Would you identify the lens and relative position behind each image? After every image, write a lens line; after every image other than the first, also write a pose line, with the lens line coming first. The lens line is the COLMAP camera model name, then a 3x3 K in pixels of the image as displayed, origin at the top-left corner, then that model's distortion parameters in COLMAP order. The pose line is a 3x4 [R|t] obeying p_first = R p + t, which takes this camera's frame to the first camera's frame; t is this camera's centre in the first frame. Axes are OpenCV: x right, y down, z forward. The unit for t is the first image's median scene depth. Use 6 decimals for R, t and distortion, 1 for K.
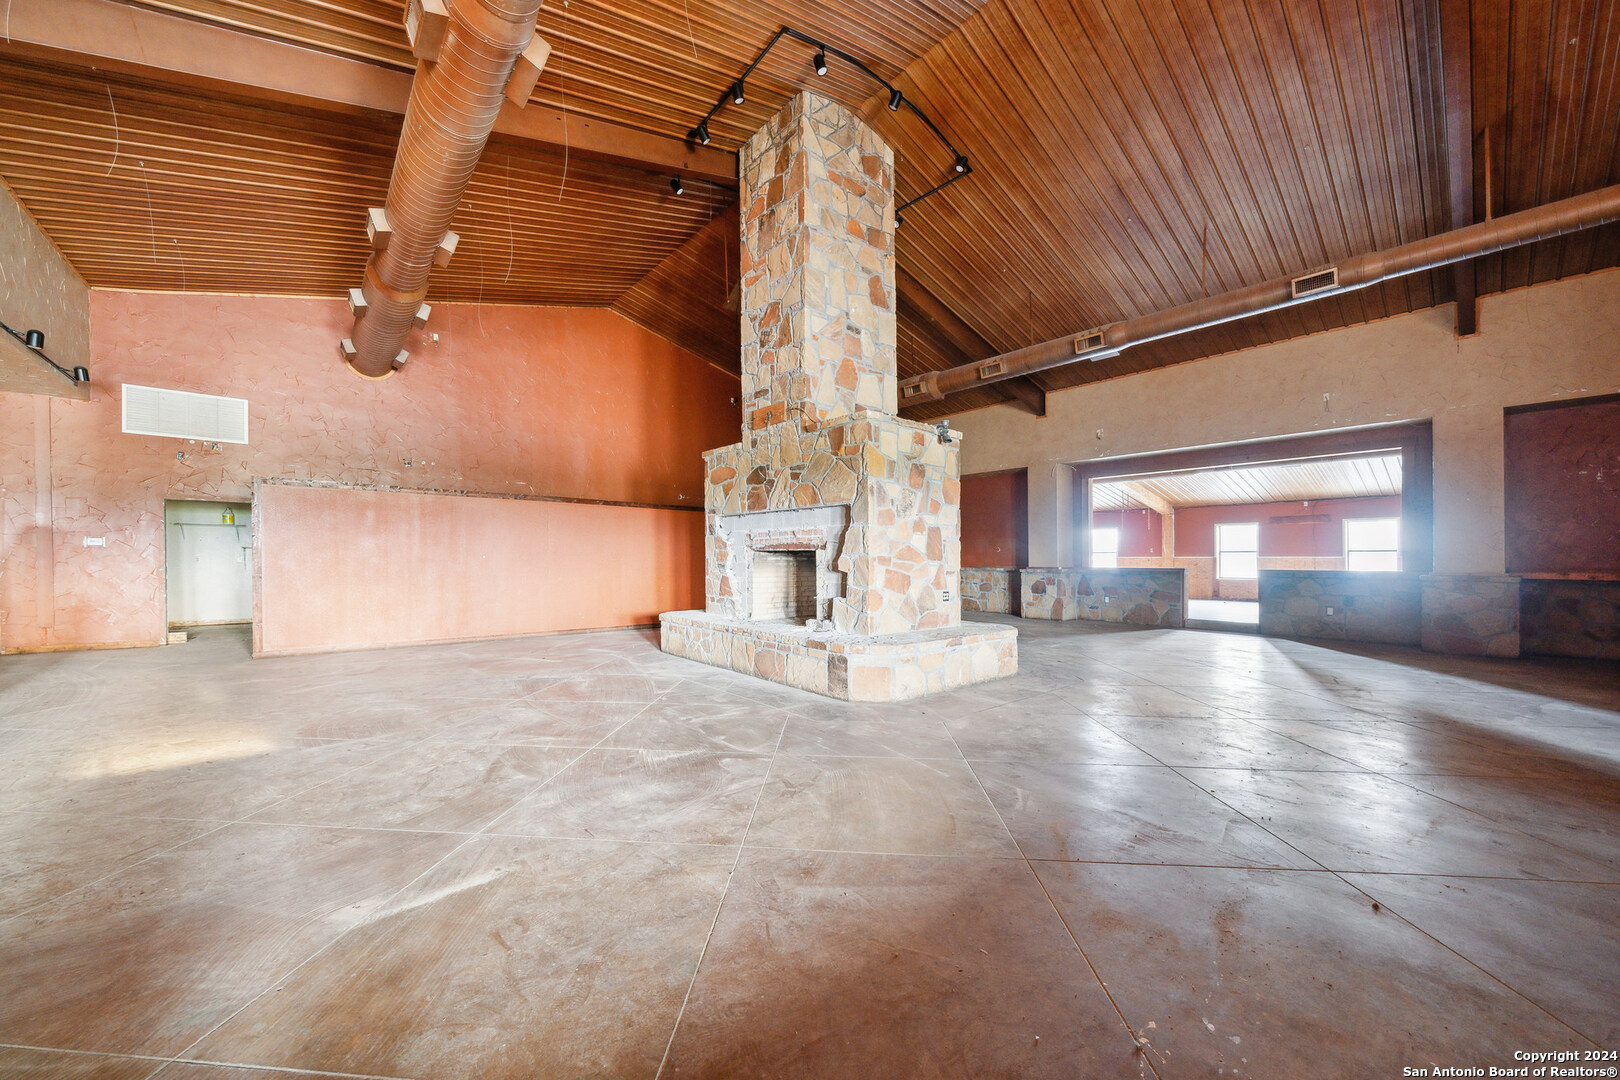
lens RADIAL K [[581.3, 0, 798.1], [0, 581.3, 561.1], [0, 0, 1]] dist [-0.005366, 0.000552]
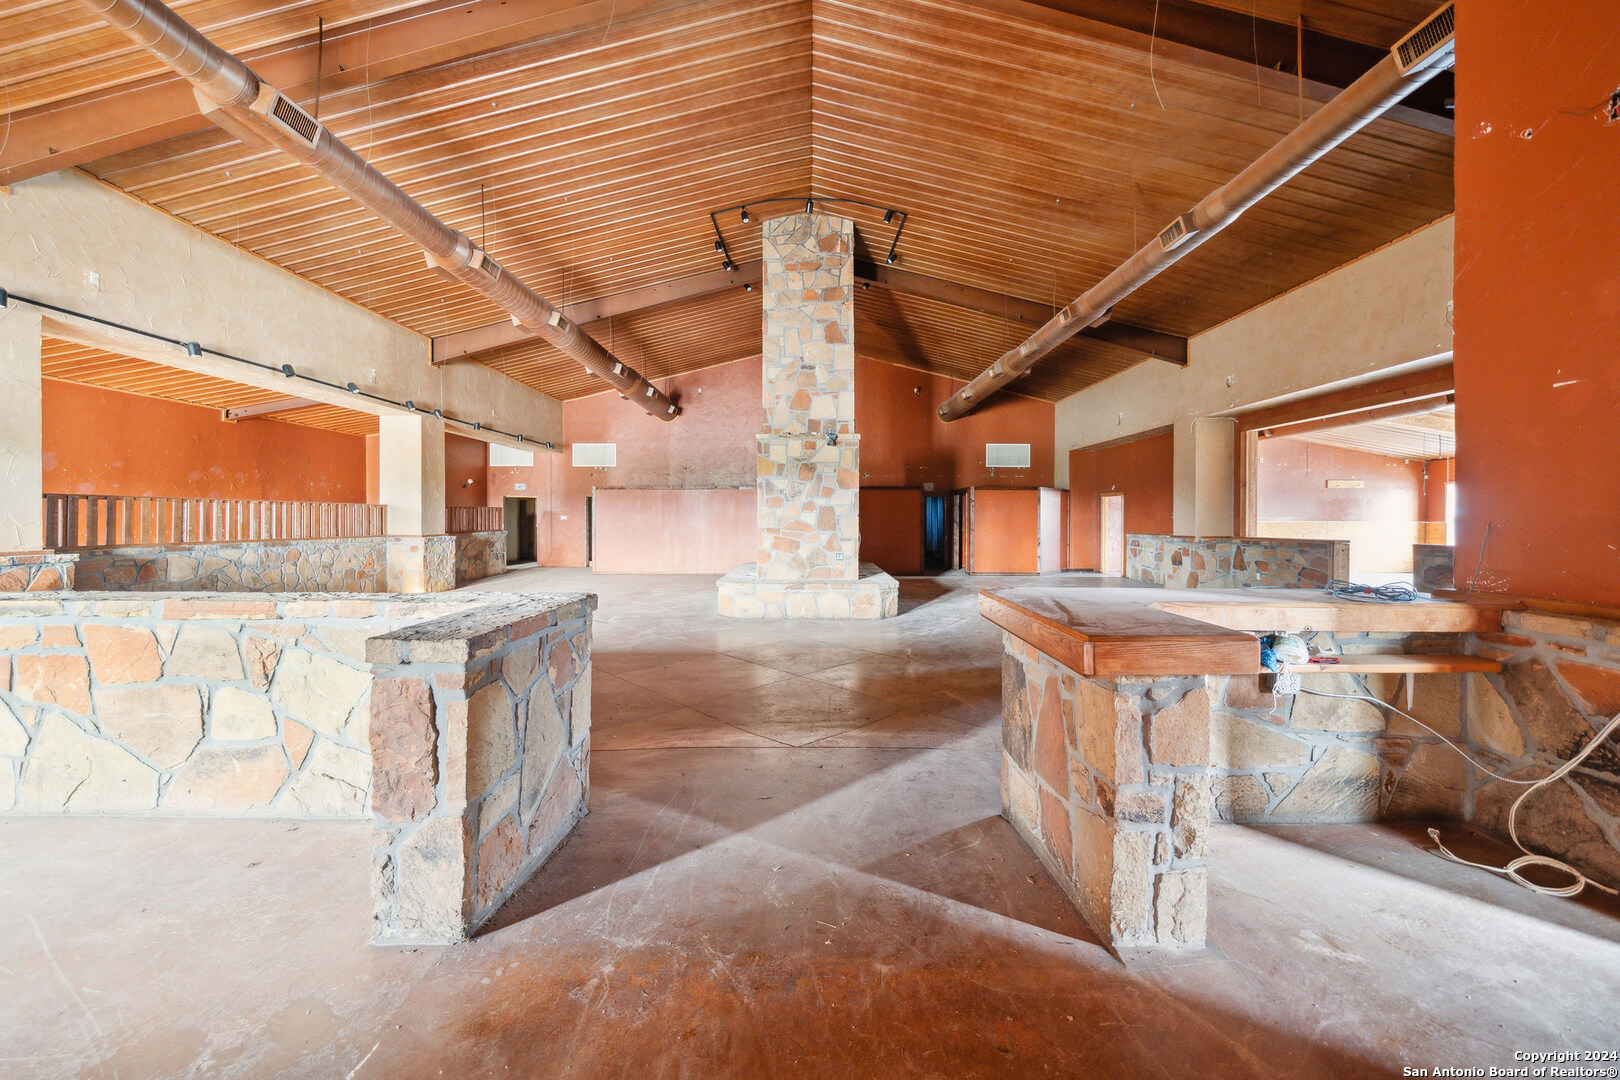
lens RADIAL K [[581.3, 0, 812.3], [0, 581.3, 523.9], [0, 0, 1]] dist [-0.005366, 0.000552]
pose [[0.764851, 0.002674, -0.644202, 0.956693], [-0.000177, 0.999992, 0.003941, -0.019389], [0.644208, -0.002900, 0.764845, -0.077458]]
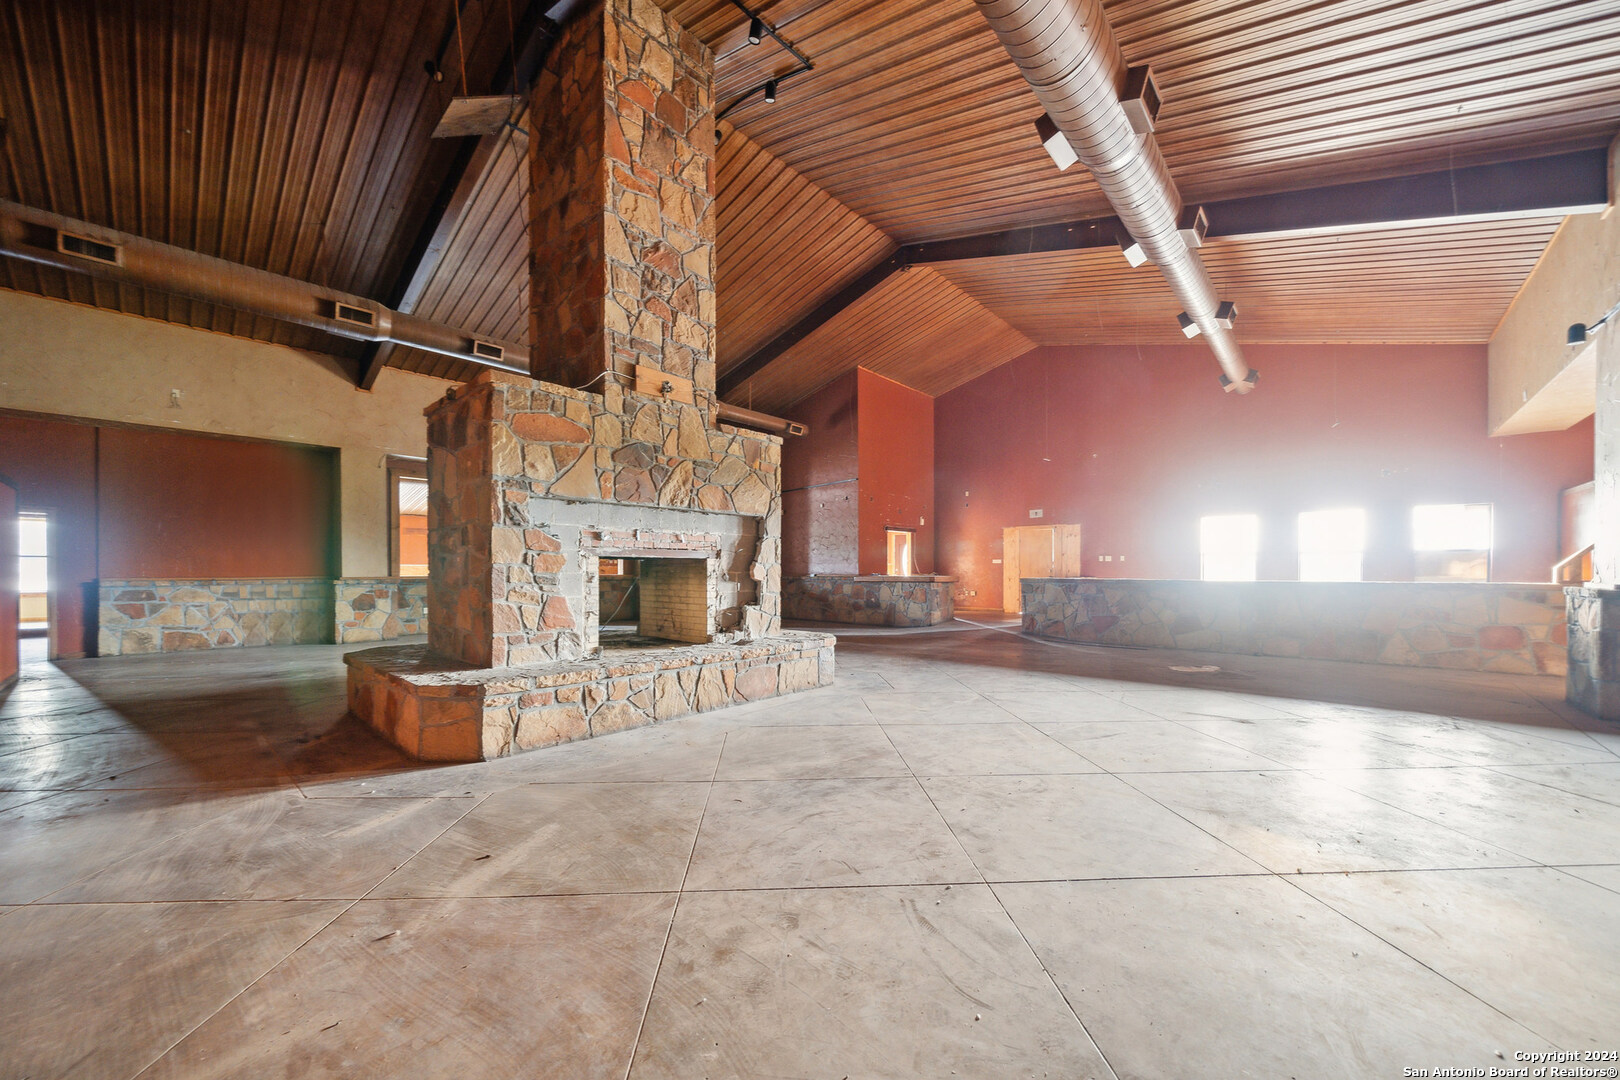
lens RADIAL K [[581.3, 0, 799.2], [0, 581.3, 563.1], [0, 0, 1]] dist [-0.005366, 0.000552]
pose [[-0.156614, 0.003149, 0.987655, -0.813584], [0.005478, 0.999982, -0.002320, -0.006796], [-0.987645, 0.005047, -0.156628, 0.899847]]
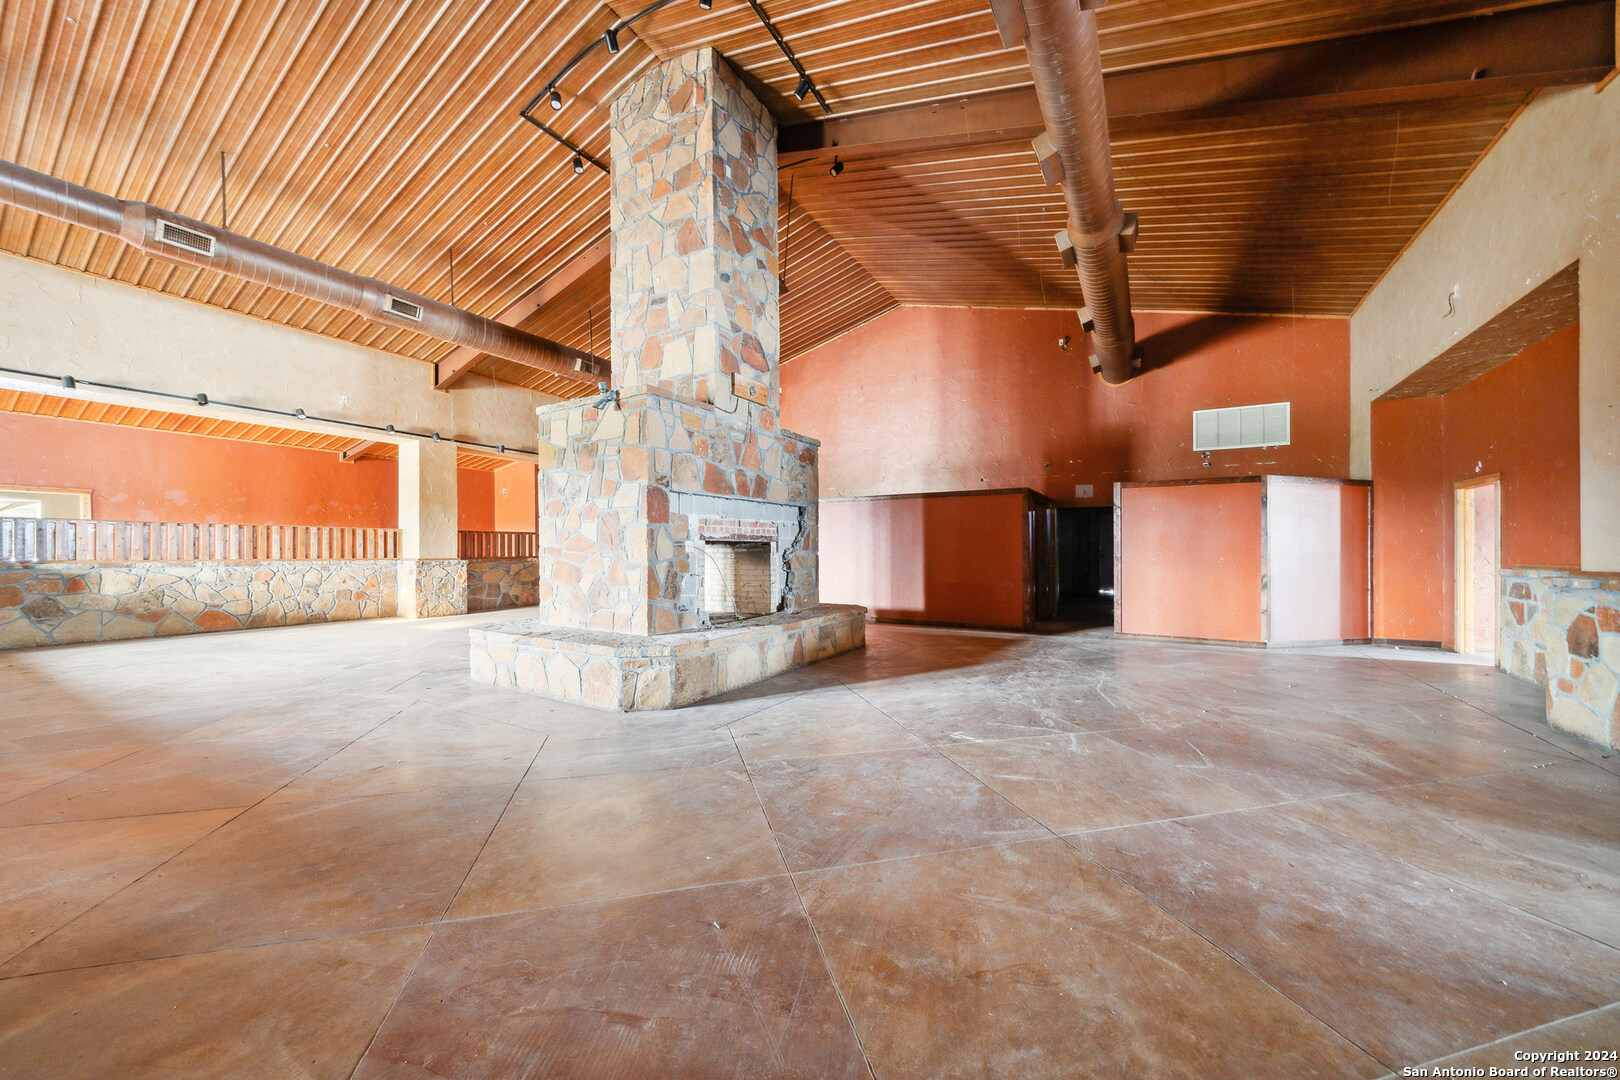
lens RADIAL K [[581.3, 0, 801.2], [0, 581.3, 553.9], [0, 0, 1]] dist [-0.005366, 0.000552]
pose [[0.324852, 0.000165, -0.945765, 0.974248], [-0.001360, 0.999999, -0.000293, 0.002545], [0.945764, 0.001381, 0.324852, 0.856345]]
